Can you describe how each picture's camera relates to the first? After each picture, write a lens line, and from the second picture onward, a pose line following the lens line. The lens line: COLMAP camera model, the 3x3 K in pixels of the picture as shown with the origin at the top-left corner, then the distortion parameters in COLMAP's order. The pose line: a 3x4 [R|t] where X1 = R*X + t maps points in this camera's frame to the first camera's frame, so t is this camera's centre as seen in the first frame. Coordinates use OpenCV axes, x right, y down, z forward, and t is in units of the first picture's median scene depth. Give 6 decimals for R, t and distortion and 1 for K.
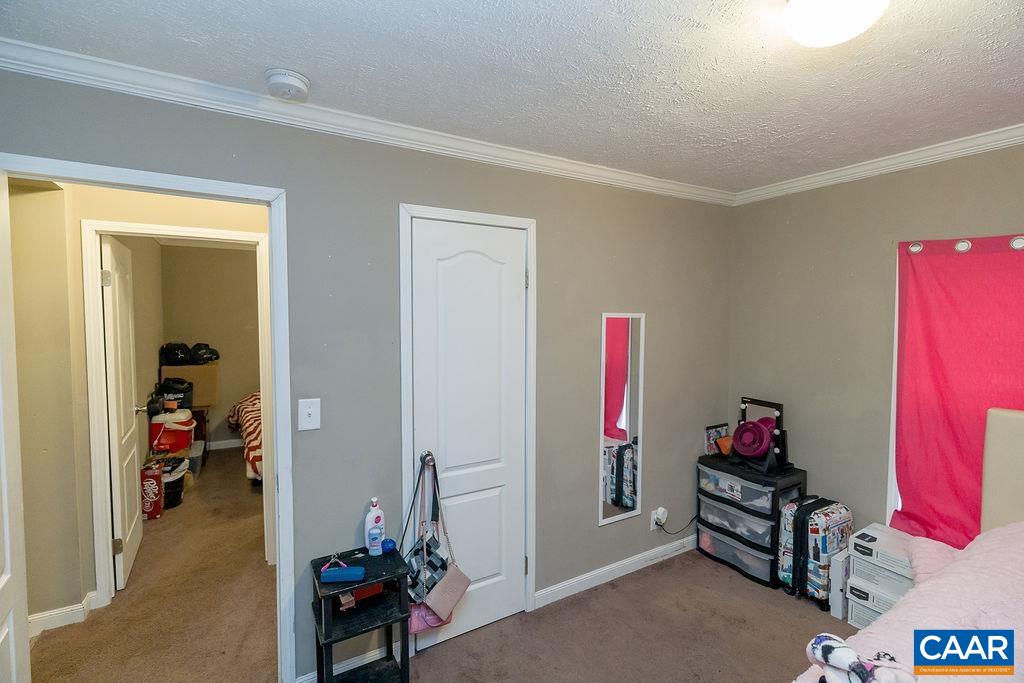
lens RADIAL K [[461.4, 0, 512.5], [0, 461.4, 342.4], [0, 0, 1]] dist [-0.003869, 0.001319]
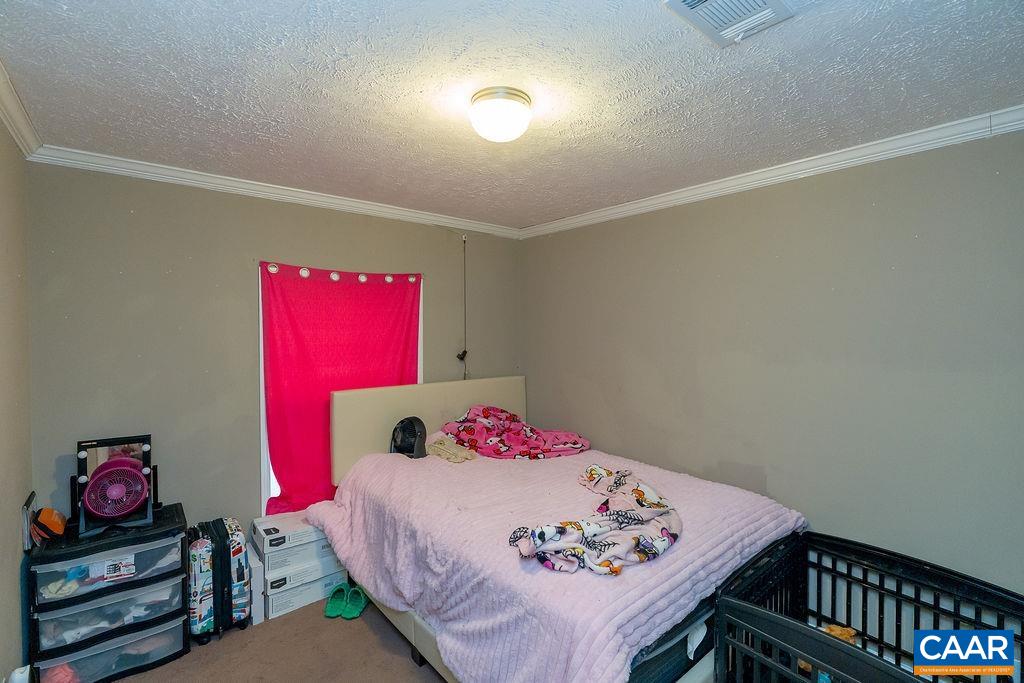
lens RADIAL K [[461.4, 0, 518.6], [0, 461.4, 336.5], [0, 0, 1]] dist [-0.003869, 0.001319]
pose [[-0.150527, -0.023207, 0.988333, -0.342414], [0.055512, 0.997949, 0.031888, -0.031681], [-0.987046, 0.059665, -0.148930, 0.506939]]
